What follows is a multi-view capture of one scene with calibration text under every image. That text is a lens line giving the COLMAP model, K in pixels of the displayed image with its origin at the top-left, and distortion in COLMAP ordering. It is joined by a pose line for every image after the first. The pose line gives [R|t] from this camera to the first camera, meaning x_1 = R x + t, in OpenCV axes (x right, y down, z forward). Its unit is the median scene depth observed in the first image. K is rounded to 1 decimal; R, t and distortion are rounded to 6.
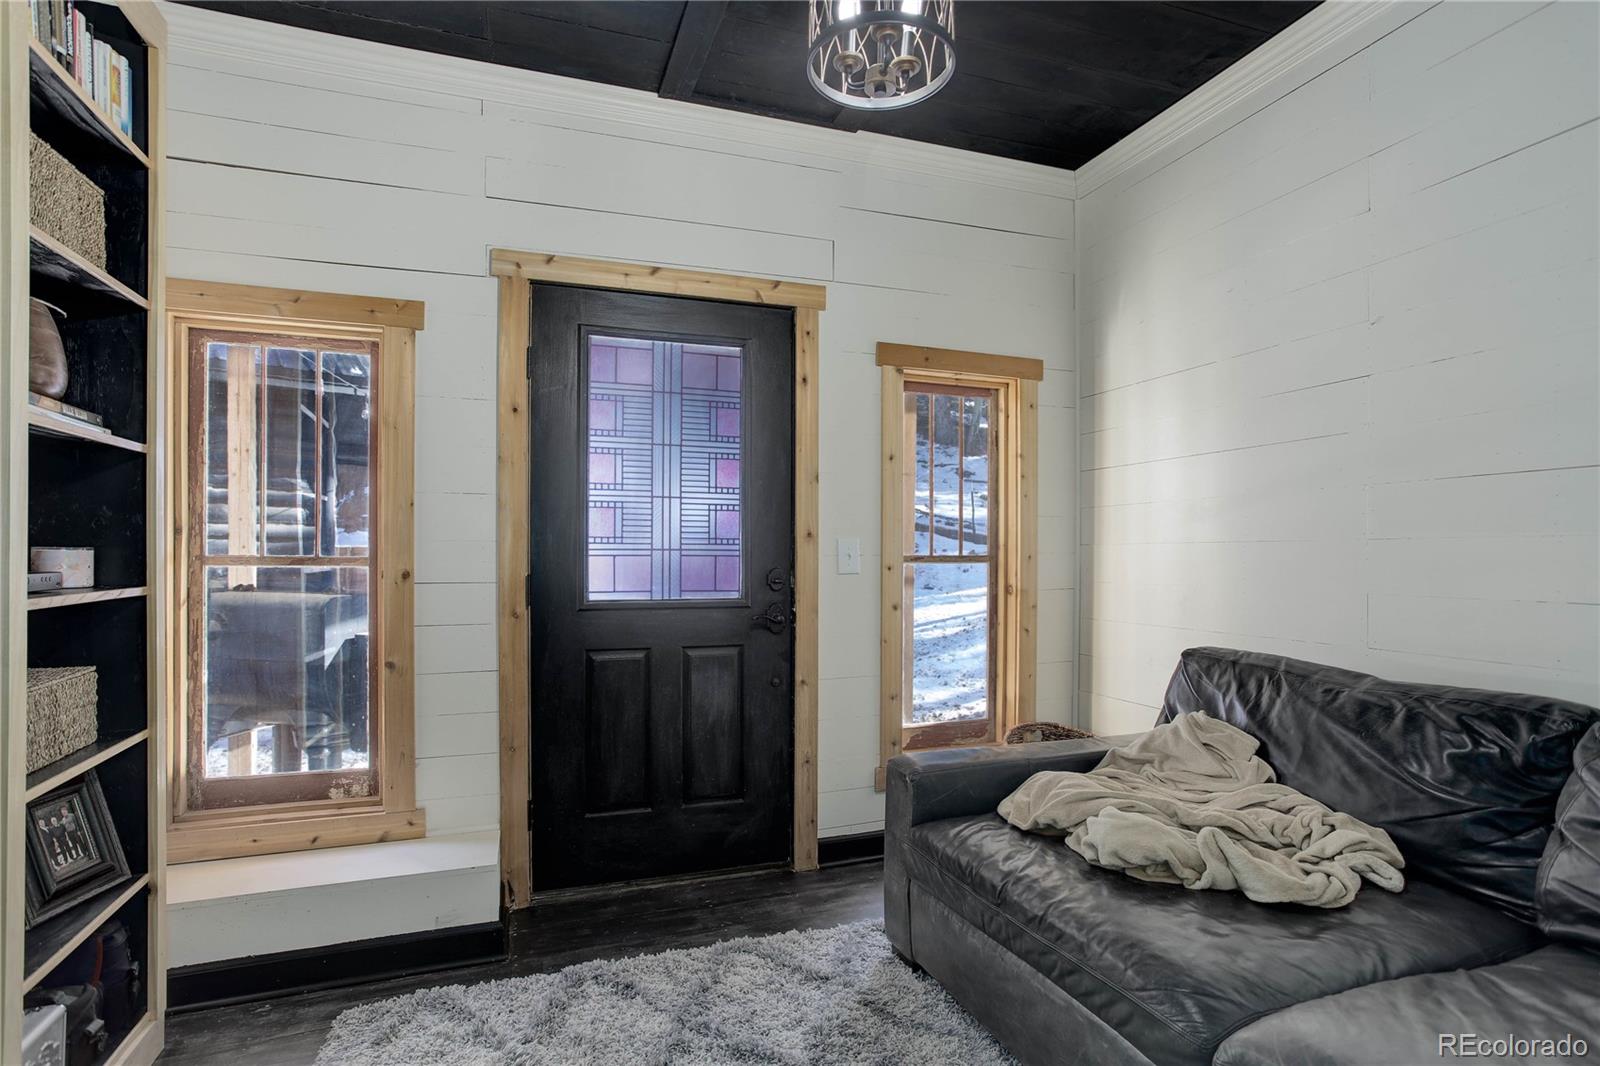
lens RADIAL K [[802.7, 0, 801.7], [0, 802.7, 549.9], [0, 0, 1]] dist [-0.042513, 0.028689]
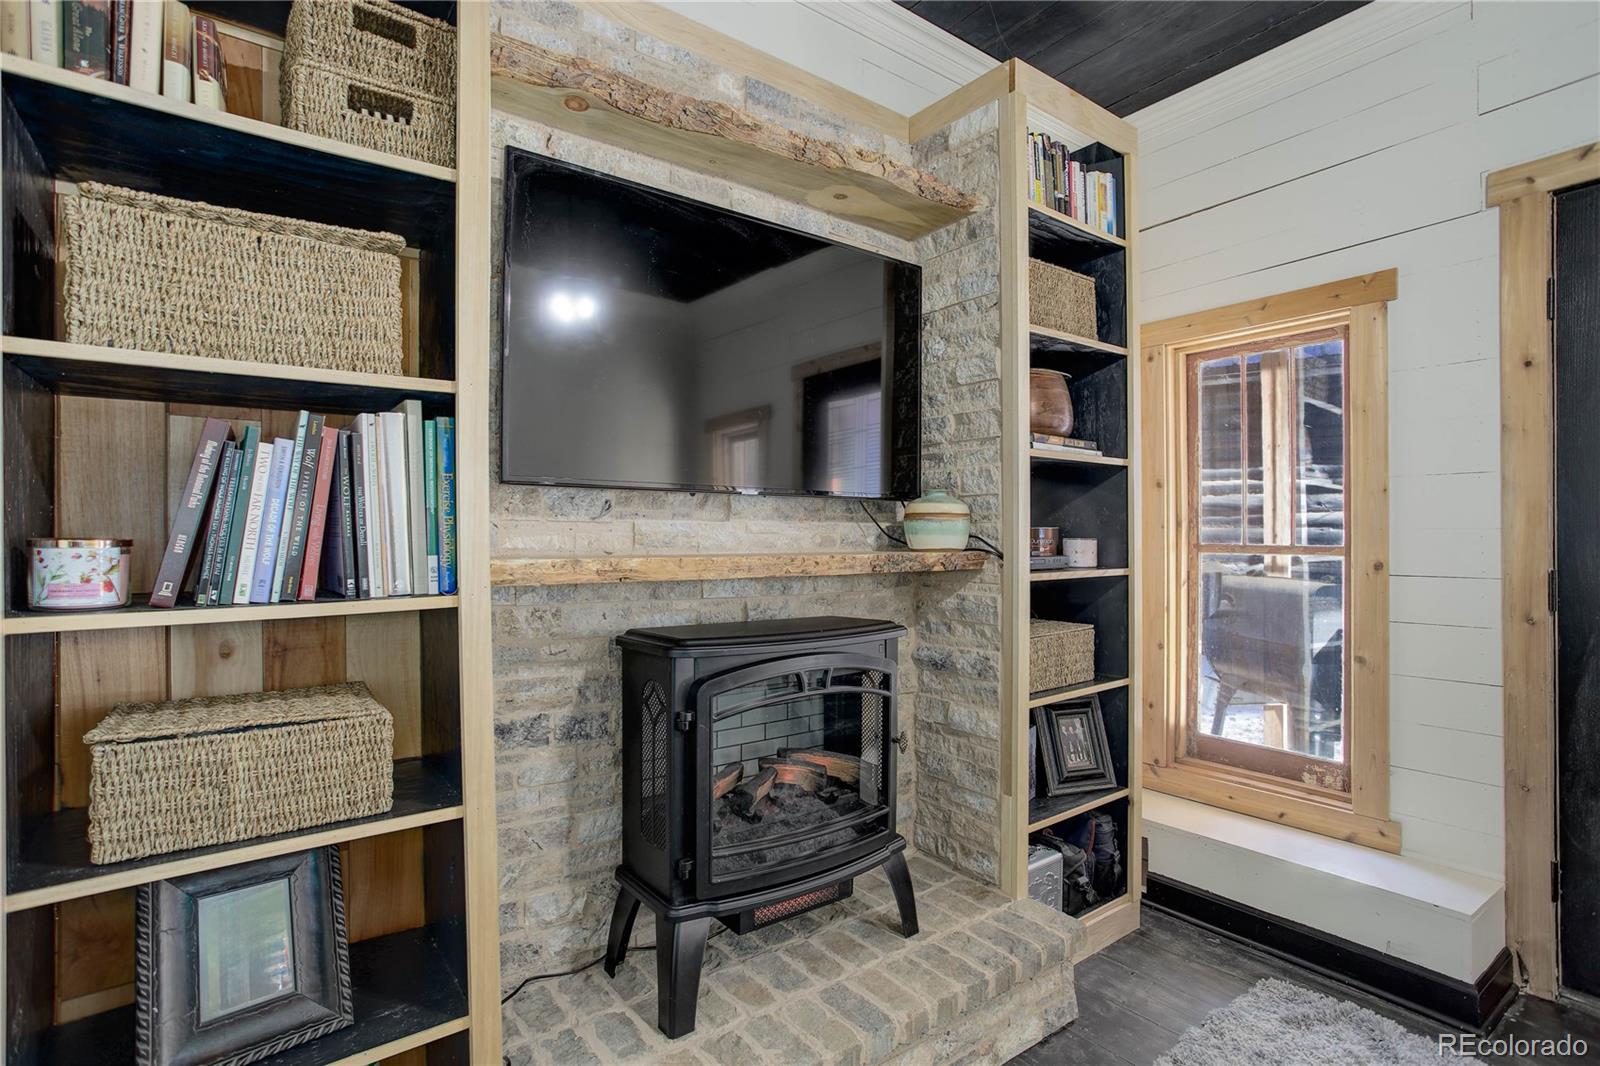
lens RADIAL K [[778.4, 0, 764.1], [0, 778.4, 538.8], [0, 0, 1]] dist [-0.037514, 0.025070]
pose [[0.280513, -0.000209, -0.959850, 0.168857], [0.002692, 0.999996, 0.000569, -0.003283], [0.959846, -0.002744, 0.280513, 0.053225]]
